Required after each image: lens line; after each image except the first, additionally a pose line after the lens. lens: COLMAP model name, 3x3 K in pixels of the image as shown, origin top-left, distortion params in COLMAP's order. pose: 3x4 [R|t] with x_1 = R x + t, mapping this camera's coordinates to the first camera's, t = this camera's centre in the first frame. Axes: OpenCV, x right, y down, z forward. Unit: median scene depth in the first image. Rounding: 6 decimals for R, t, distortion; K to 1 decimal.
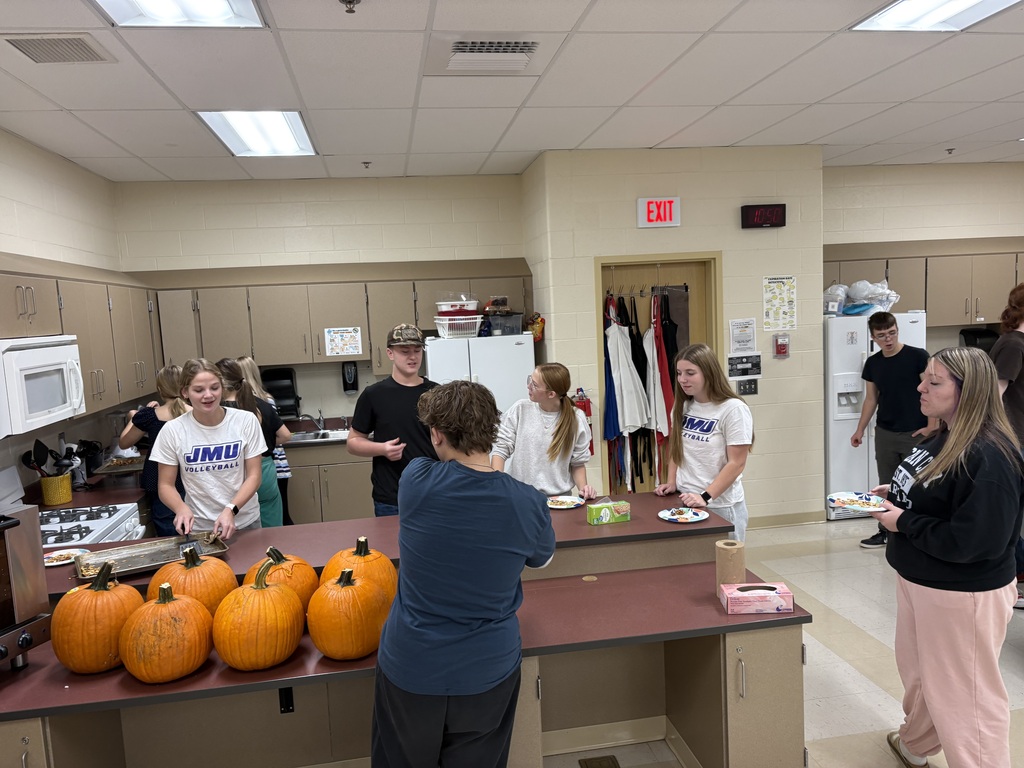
lens RADIAL K [[772.0, 0, 509.5], [0, 772.0, 388.1], [0, 0, 1]] dist [0.044716, -0.044739]
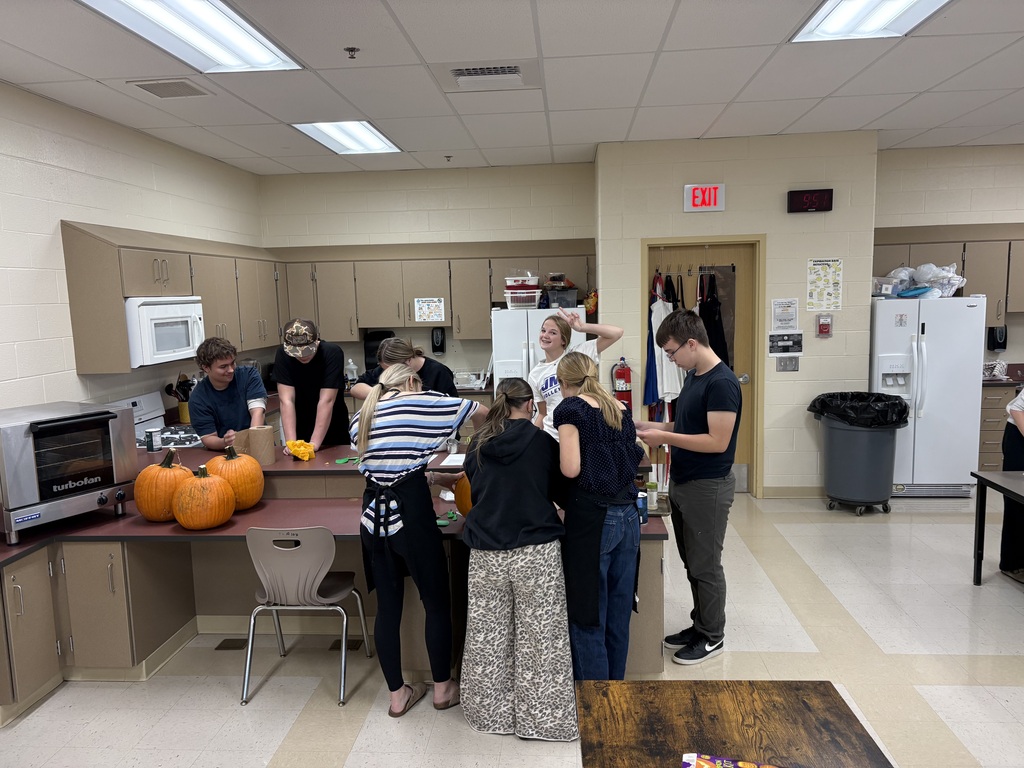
lens RADIAL K [[772.0, 0, 509.8], [0, 772.0, 388.6], [0, 0, 1]] dist [0.044716, -0.044739]
pose [[0.970240, 0.053451, -0.236172, 0.195194], [-0.045964, 0.998254, 0.037098, 0.011049], [0.237743, -0.025139, 0.971003, -0.119896]]
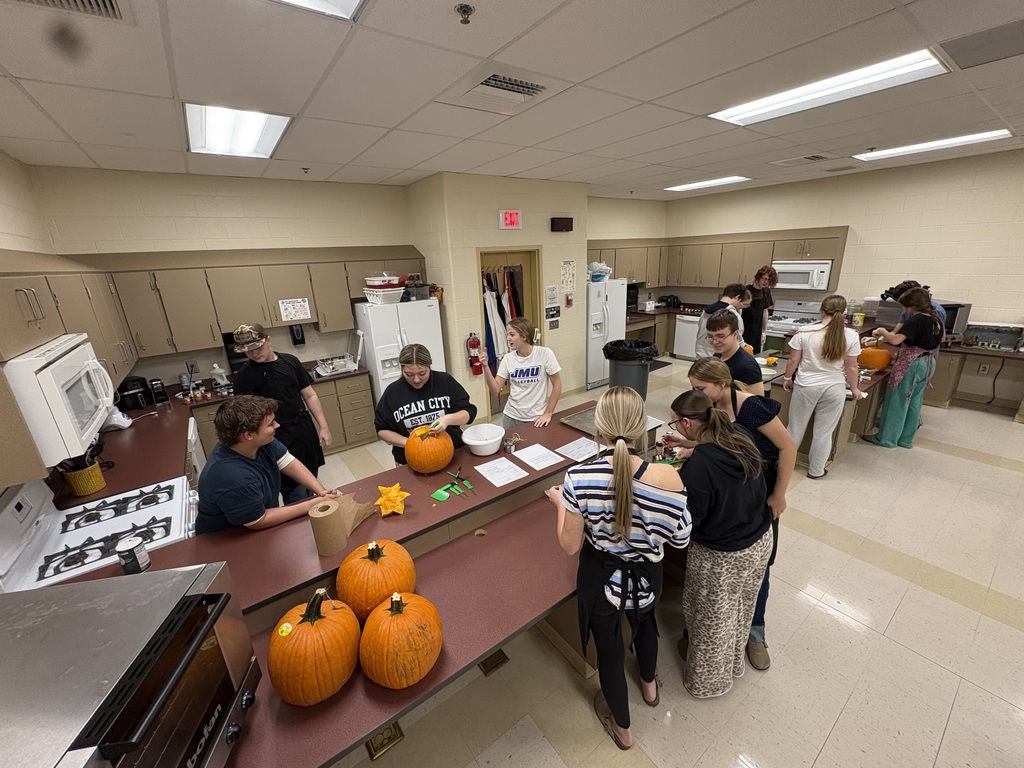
lens RADIAL K [[406.9, 0, 510.5], [0, 406.9, 379.3], [0, 0, 1]] dist [-0.001790, 0.000220]
pose [[0.892398, -0.124351, 0.433778, -0.210418], [0.048627, 0.982184, 0.181523, -0.053000], [-0.448622, -0.140897, 0.882545, 0.203432]]
